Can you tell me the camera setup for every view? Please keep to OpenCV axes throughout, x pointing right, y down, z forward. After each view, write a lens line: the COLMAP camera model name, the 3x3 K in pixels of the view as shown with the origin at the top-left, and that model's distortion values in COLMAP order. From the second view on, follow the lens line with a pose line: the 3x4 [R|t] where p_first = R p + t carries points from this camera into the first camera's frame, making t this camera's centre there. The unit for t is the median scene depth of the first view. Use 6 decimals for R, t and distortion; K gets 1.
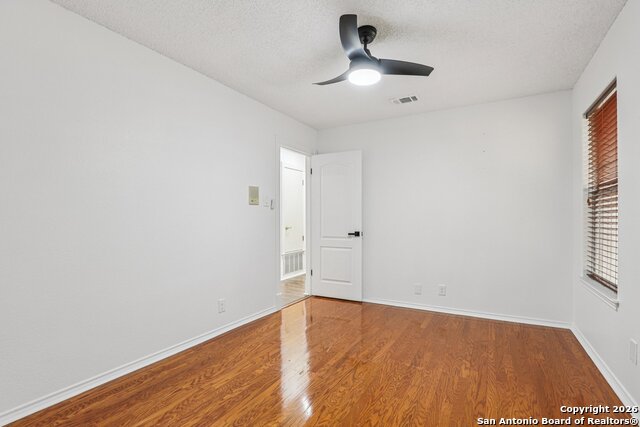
lens RADIAL K [[297.7, 0, 321.8], [0, 297.7, 215.6], [0, 0, 1]] dist [-0.031648, 0.004014]
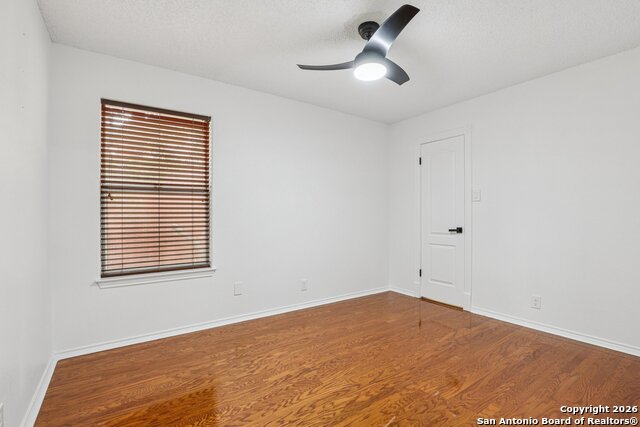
lens RADIAL K [[297.7, 0, 322.7], [0, 297.7, 214.1], [0, 0, 1]] dist [-0.031648, 0.004014]
pose [[-0.906467, -0.000126, 0.422276, -0.124861], [-0.002803, 0.999980, -0.005720, 0.016659], [-0.422267, -0.006369, -0.906449, 1.856740]]
